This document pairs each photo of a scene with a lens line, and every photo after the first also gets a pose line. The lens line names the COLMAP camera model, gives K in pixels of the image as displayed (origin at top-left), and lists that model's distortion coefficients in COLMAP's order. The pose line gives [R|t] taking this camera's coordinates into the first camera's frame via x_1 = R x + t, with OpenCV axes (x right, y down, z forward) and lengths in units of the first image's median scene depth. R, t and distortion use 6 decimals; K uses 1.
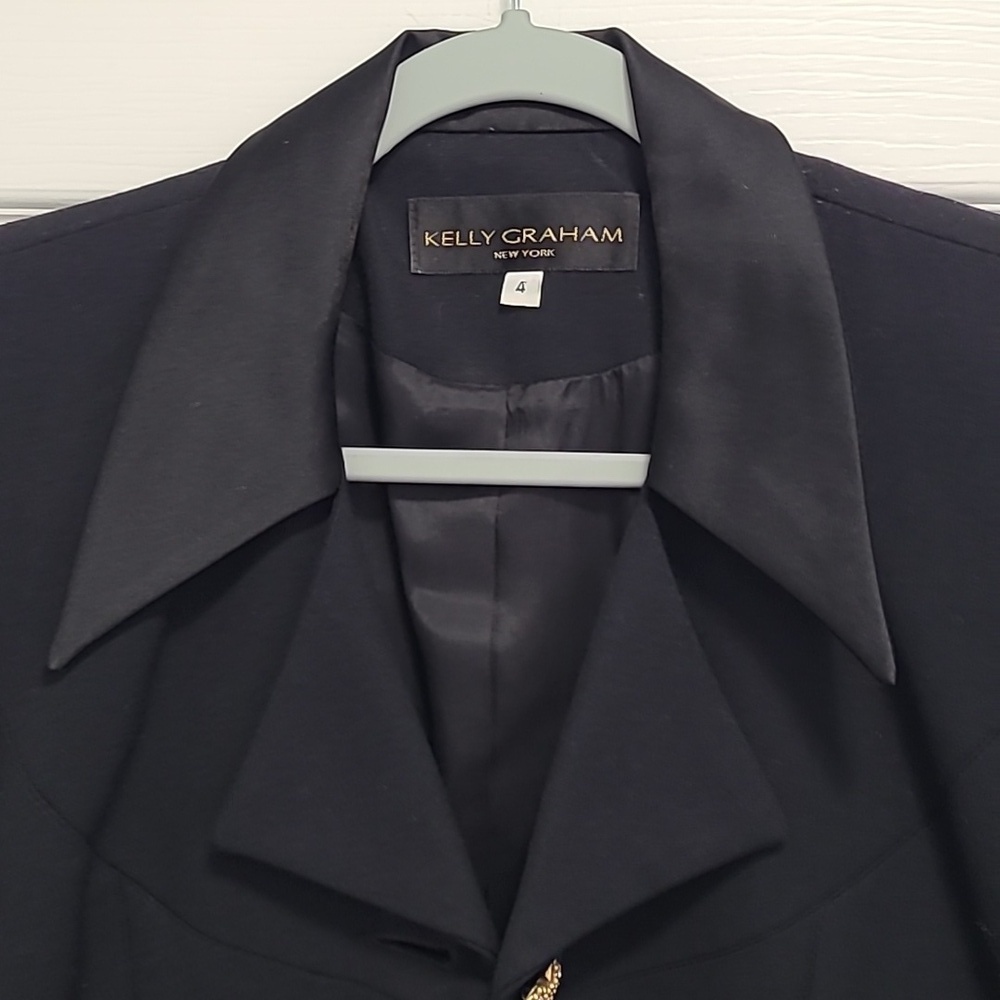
lens RADIAL K [[1608.8, 0, 481.3], [0, 1608.8, 497.3], [0, 0, 1]] dist [0.006193, 0.235818]
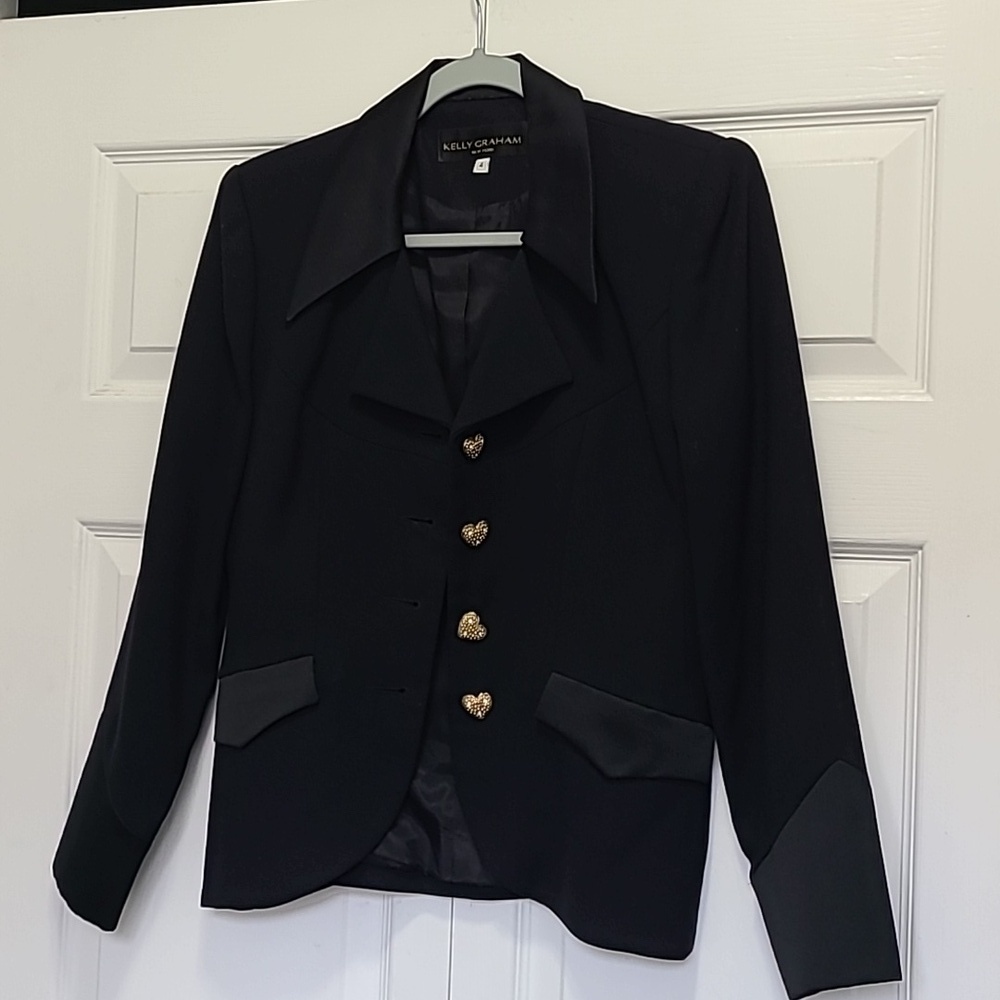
lens RADIAL K [[1695.0, 0, 500.0], [0, 1695.0, 500.0], [0, 0, 1]] dist [0.011775, 0.246972]
pose [[0.975138, 0.001585, -0.221591, 0.606868], [-0.011528, 0.998983, -0.043583, 0.470294], [0.221297, 0.045054, 0.974165, -1.398158]]
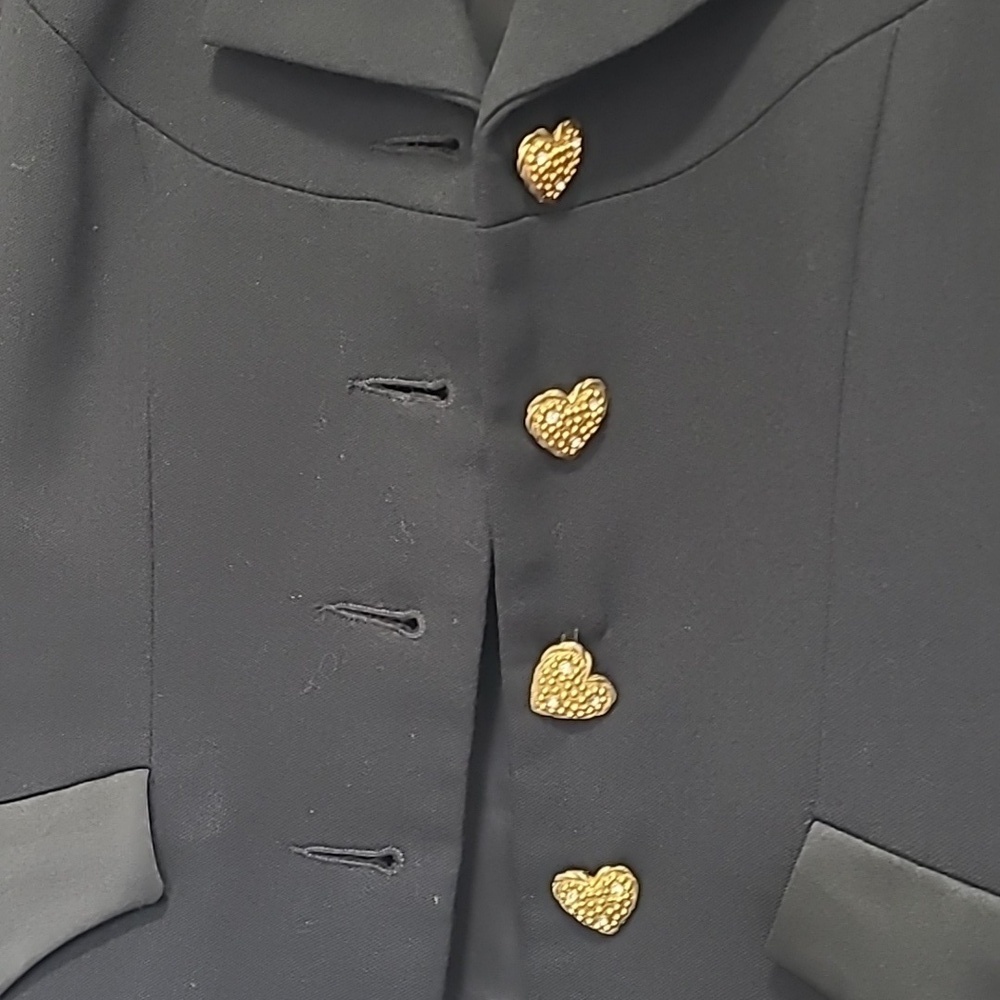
lens RADIAL K [[1640.1, 0, 500.8], [0, 1640.1, 521.0], [0, 0, 1]] dist [0.024838, 0.105348]
pose [[0.952187, -0.024250, -0.304551, 0.248777], [0.031099, 0.999360, 0.017658, 0.448562], [0.303928, -0.026284, 0.952332, 0.177810]]
